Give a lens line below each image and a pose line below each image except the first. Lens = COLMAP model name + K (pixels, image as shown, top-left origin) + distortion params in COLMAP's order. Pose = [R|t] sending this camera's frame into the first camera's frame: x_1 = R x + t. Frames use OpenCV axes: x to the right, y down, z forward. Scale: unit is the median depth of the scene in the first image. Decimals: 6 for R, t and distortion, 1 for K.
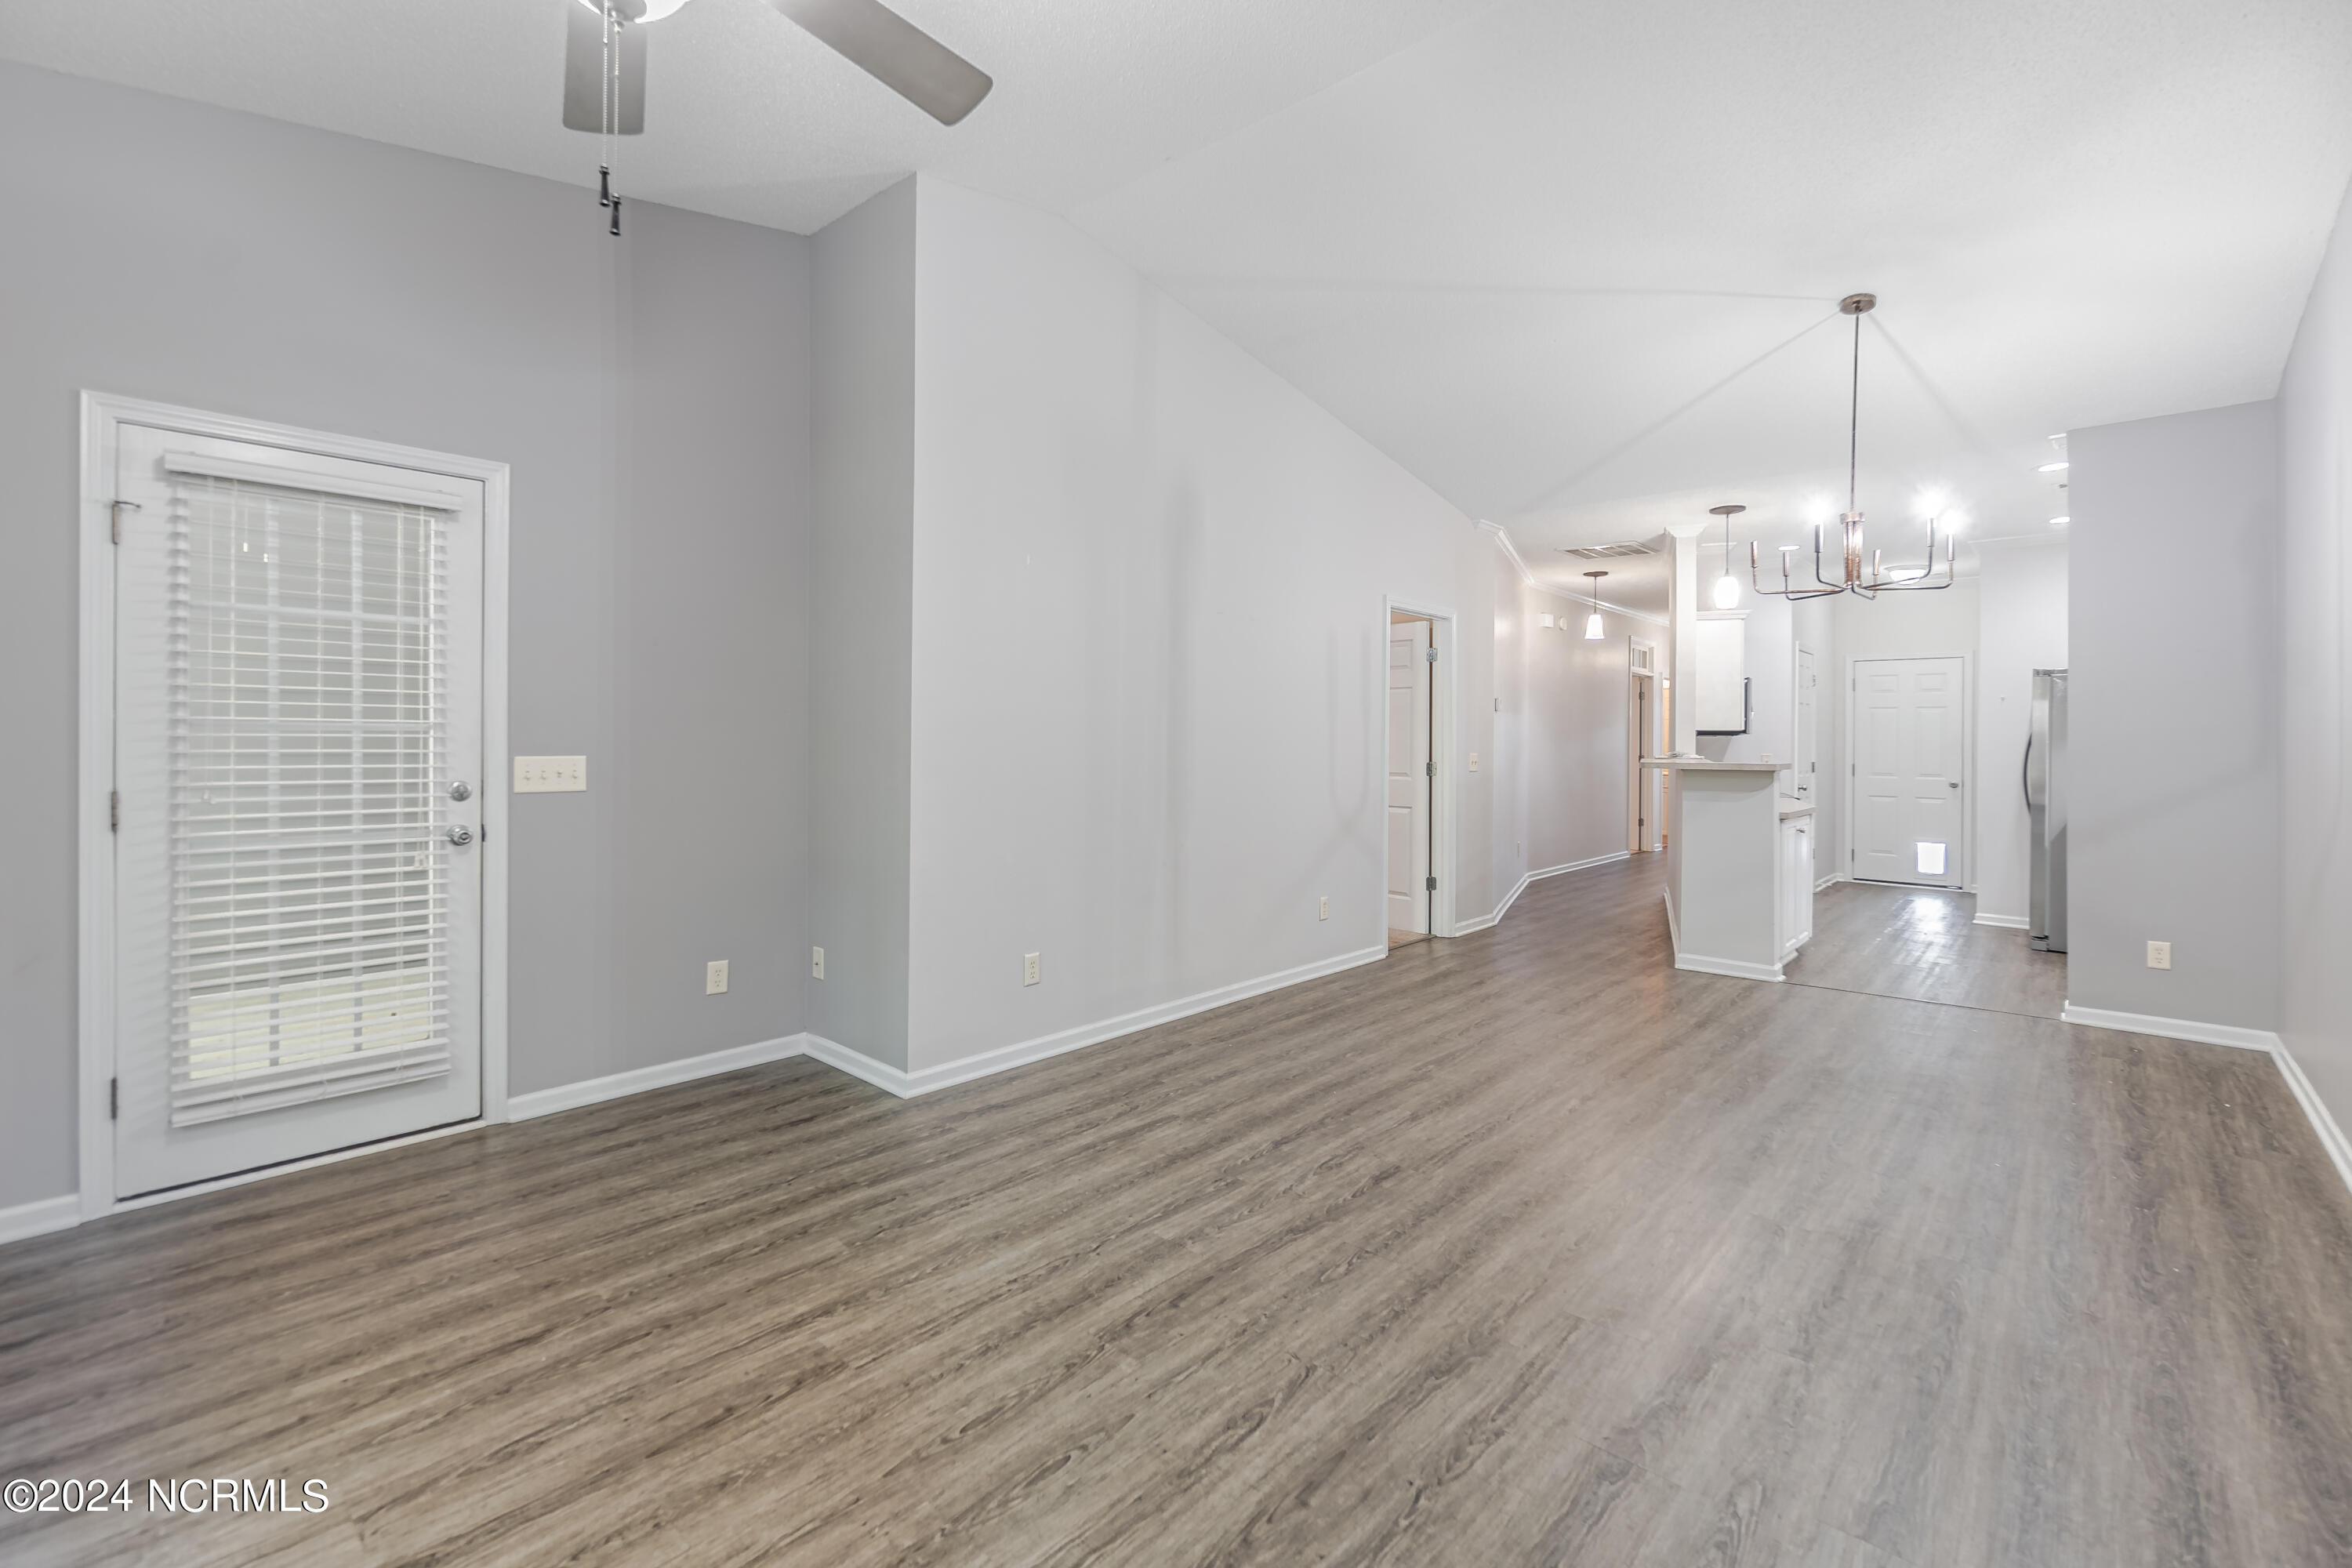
lens RADIAL K [[1009.6, 0, 1177.0], [0, 1009.6, 739.0], [0, 0, 1]] dist [-0.001398, 0.000296]
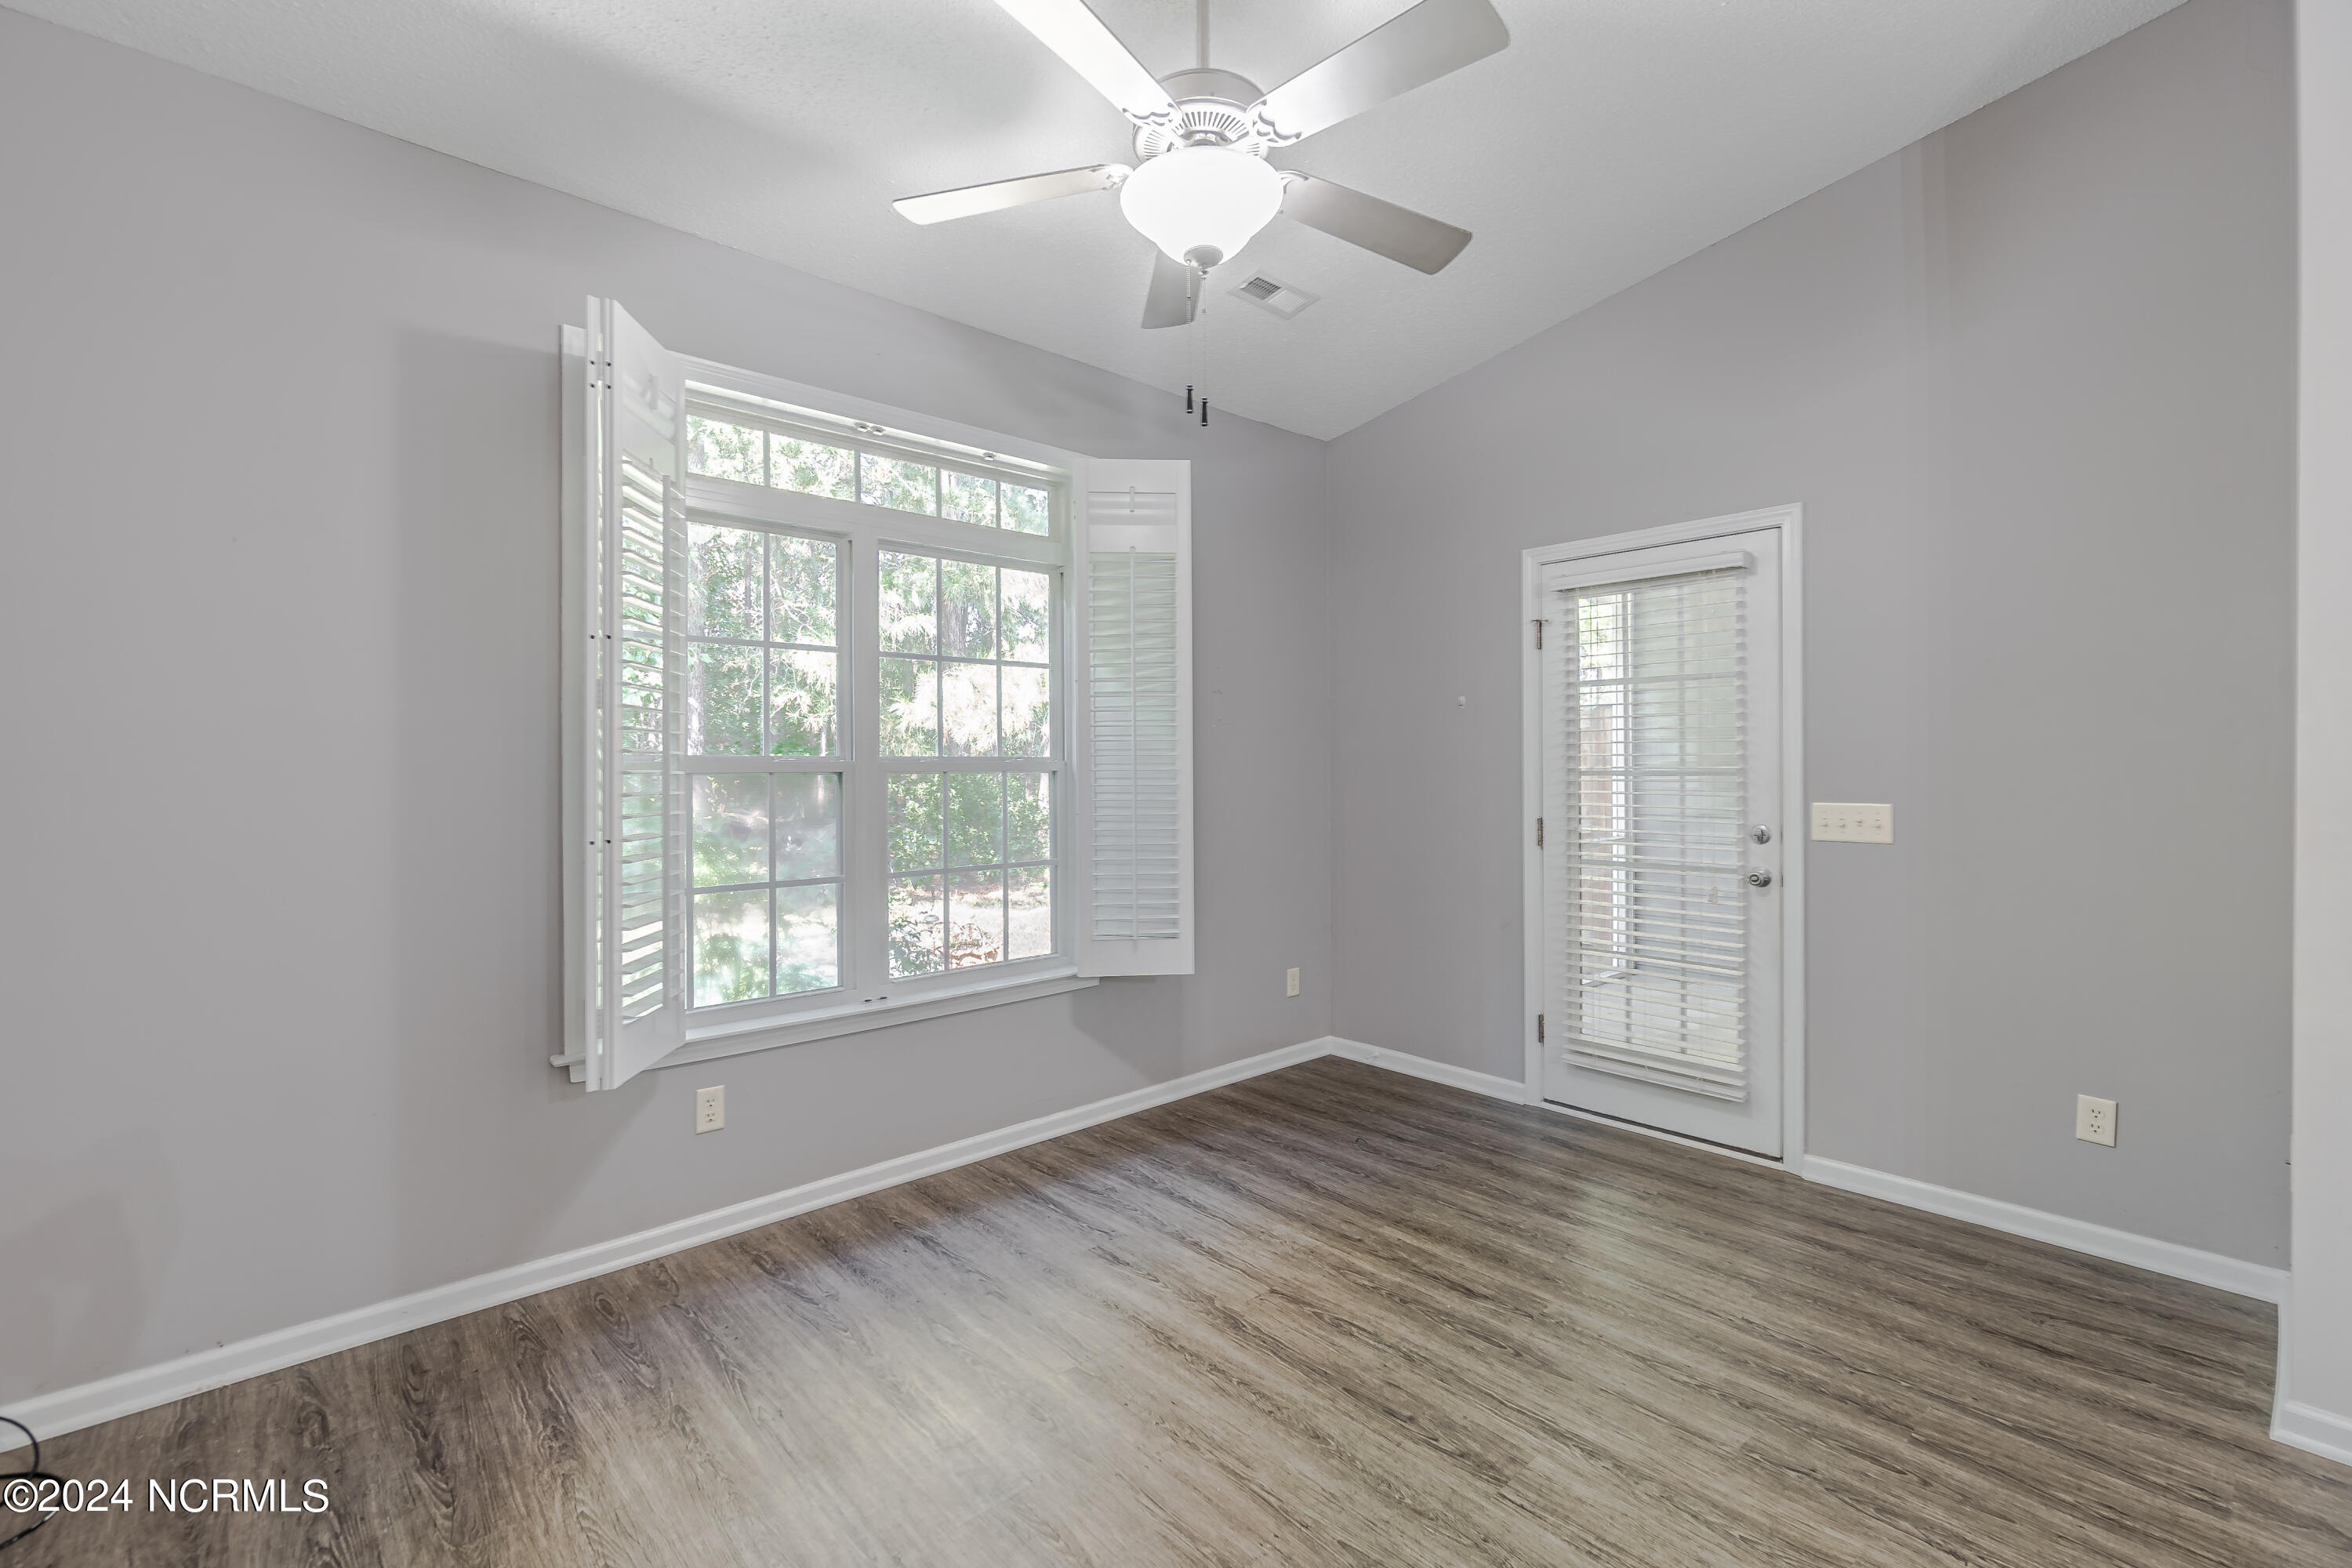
lens RADIAL K [[1021.9, 0, 1170.9], [0, 1021.9, 768.4], [0, 0, 1]] dist [-0.010615, 0.004551]
pose [[-0.100762, -0.006803, -0.994887, 0.433105], [0.000755, 0.999976, -0.006914, -0.009728], [0.994910, -0.001448, -0.100754, 0.565774]]
